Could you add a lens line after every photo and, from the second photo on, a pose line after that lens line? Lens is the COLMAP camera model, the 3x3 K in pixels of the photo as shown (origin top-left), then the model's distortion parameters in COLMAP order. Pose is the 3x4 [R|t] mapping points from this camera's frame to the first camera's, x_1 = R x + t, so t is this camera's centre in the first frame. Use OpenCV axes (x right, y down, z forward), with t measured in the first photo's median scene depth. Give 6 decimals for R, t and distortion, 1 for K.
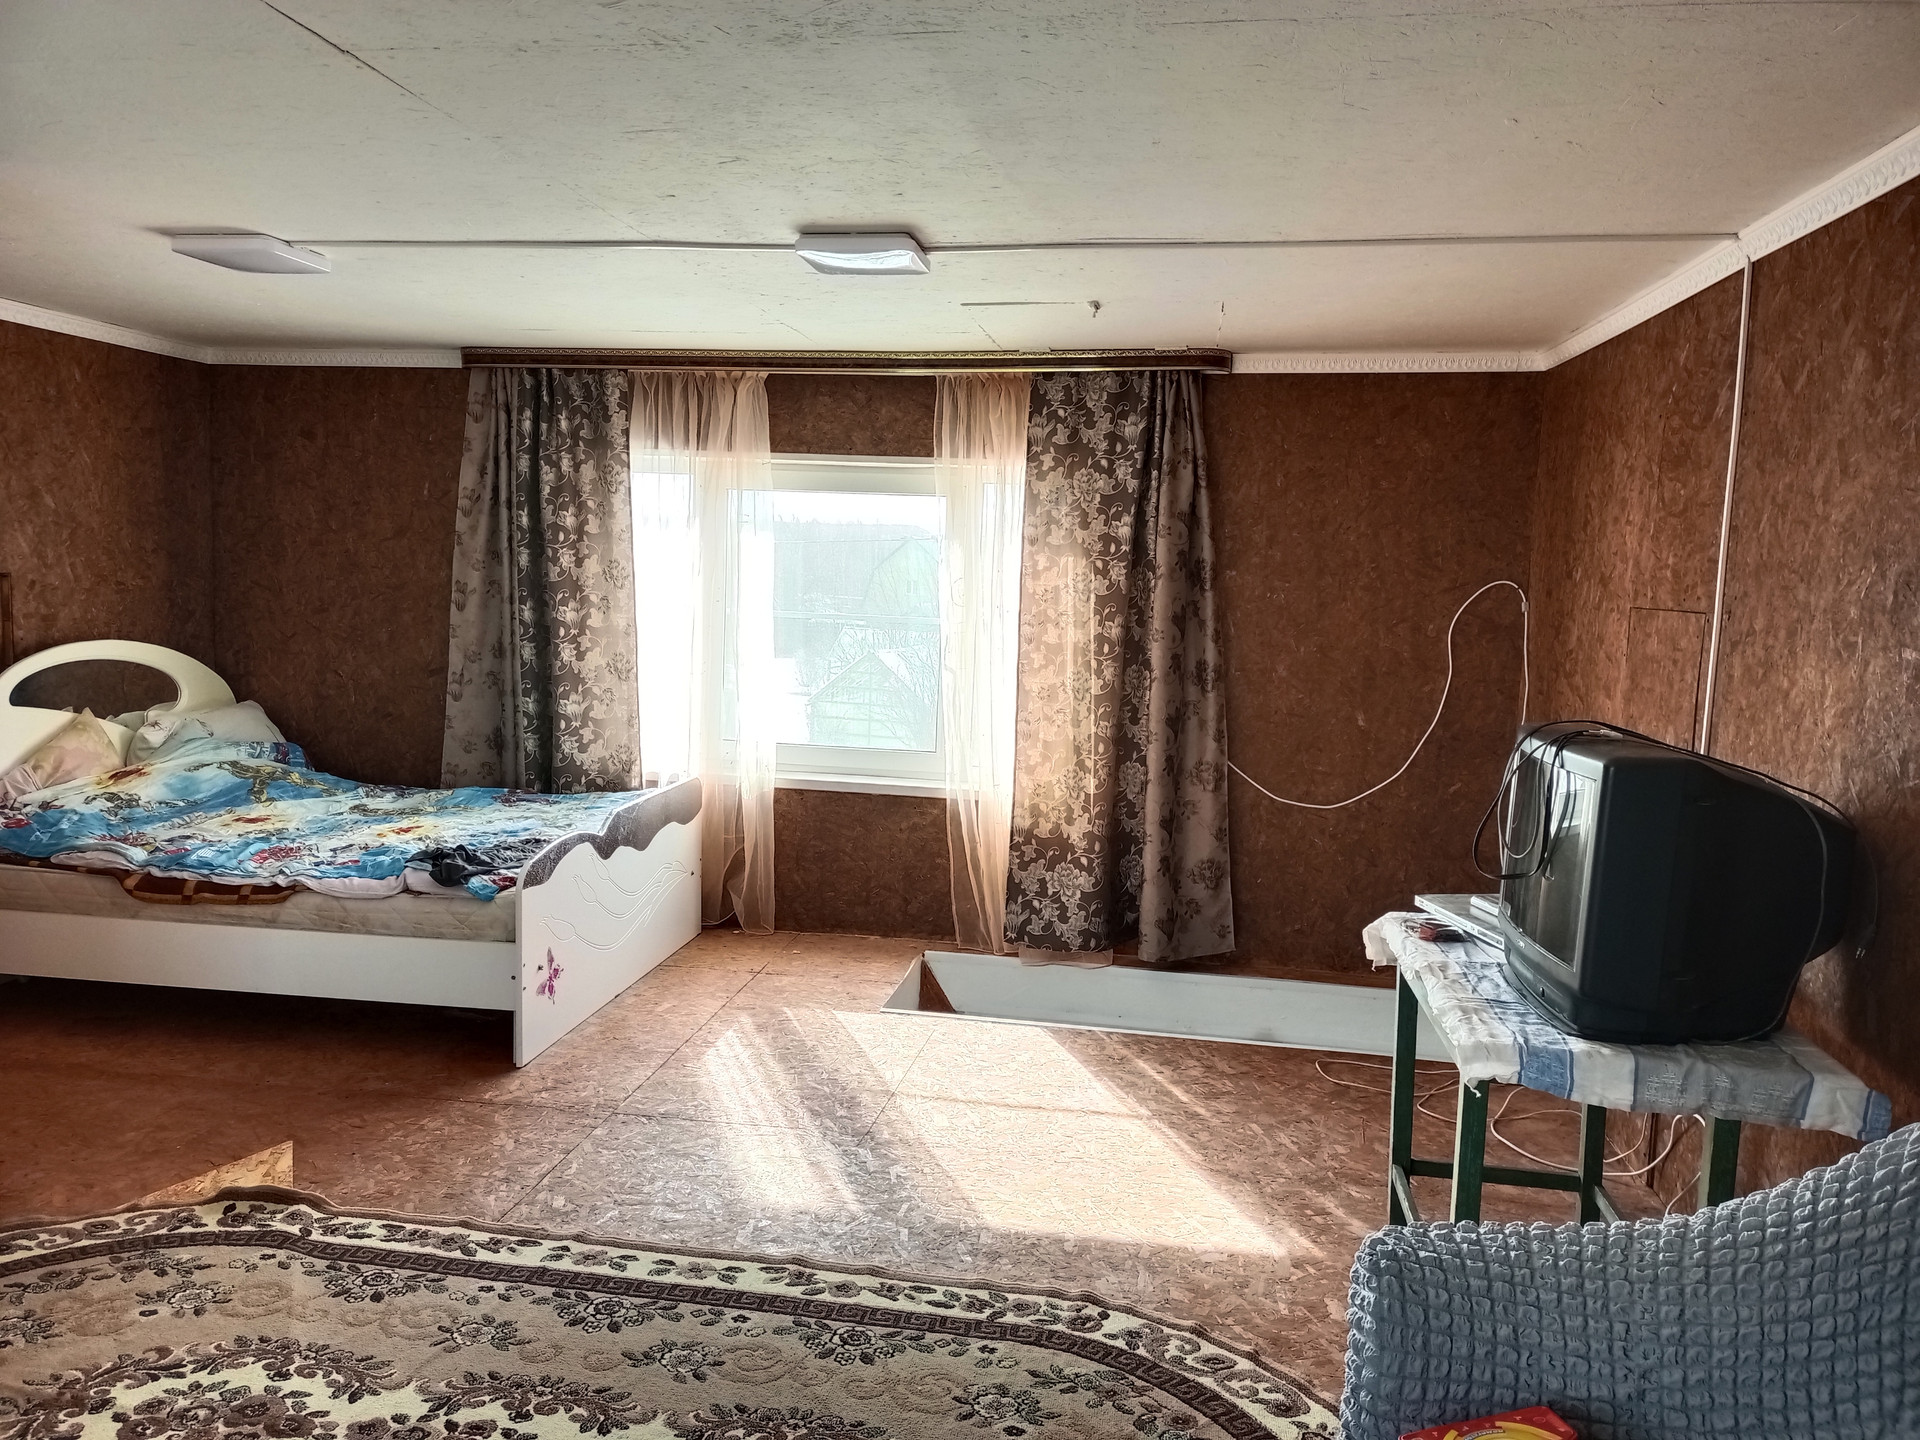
lens RADIAL K [[1411.4, 0, 952.4], [0, 1411.4, 715.5], [0, 0, 1]] dist [0.064014, -0.087241]
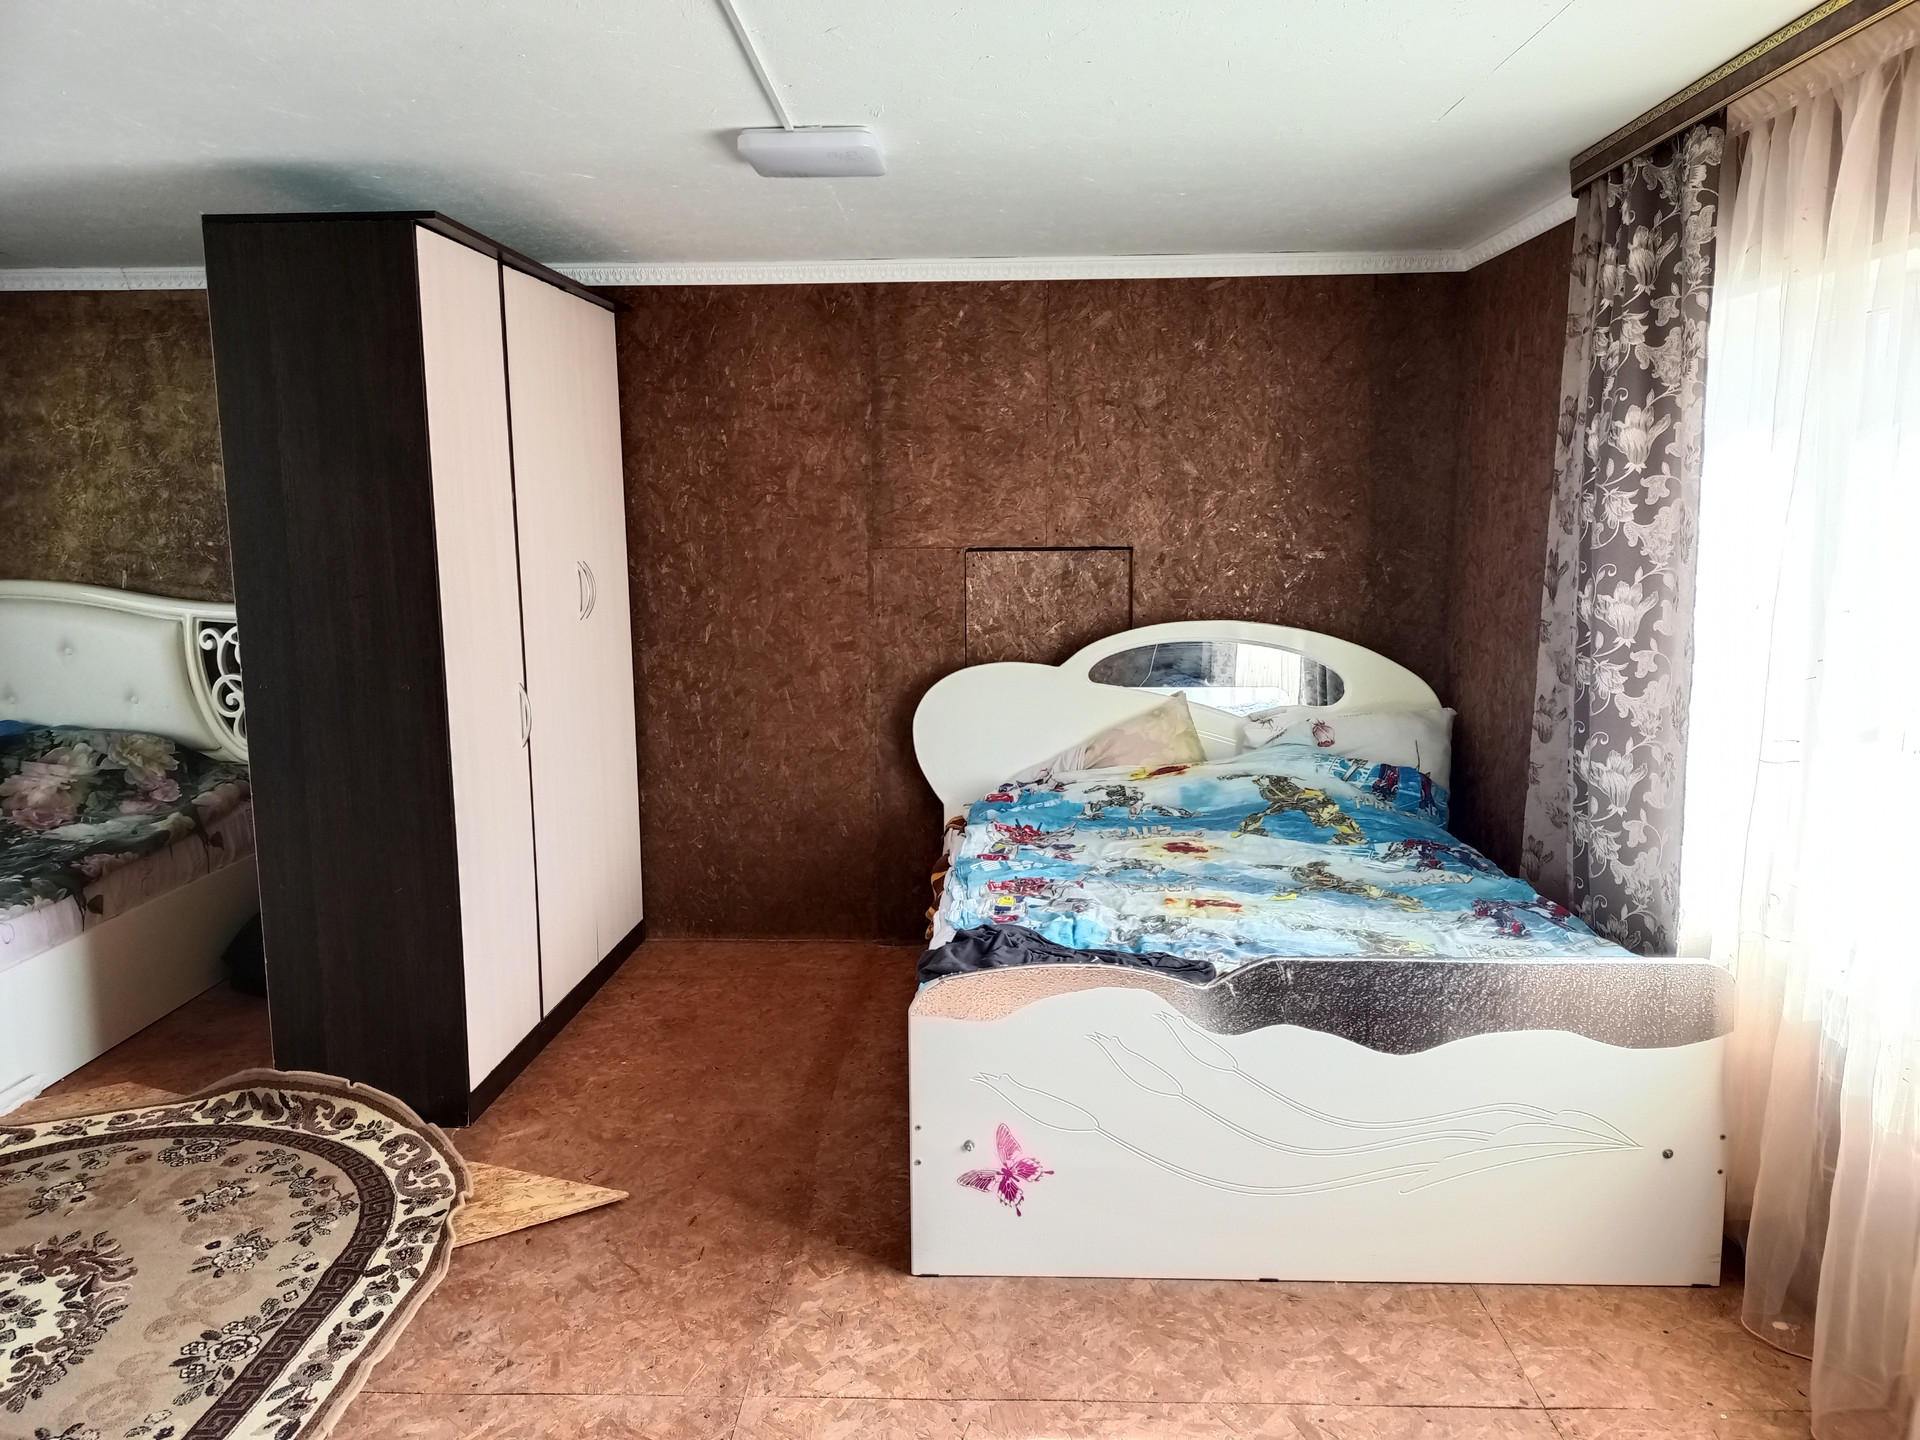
lens RADIAL K [[1411.4, 0, 952.4], [0, 1411.4, 715.5], [0, 0, 1]] dist [0.064014, -0.087241]
pose [[0.127915, 0.109647, -0.985705, 0.354281], [-0.097665, 0.990432, 0.097499, -0.086028], [0.986965, 0.083797, 0.137400, 0.974923]]
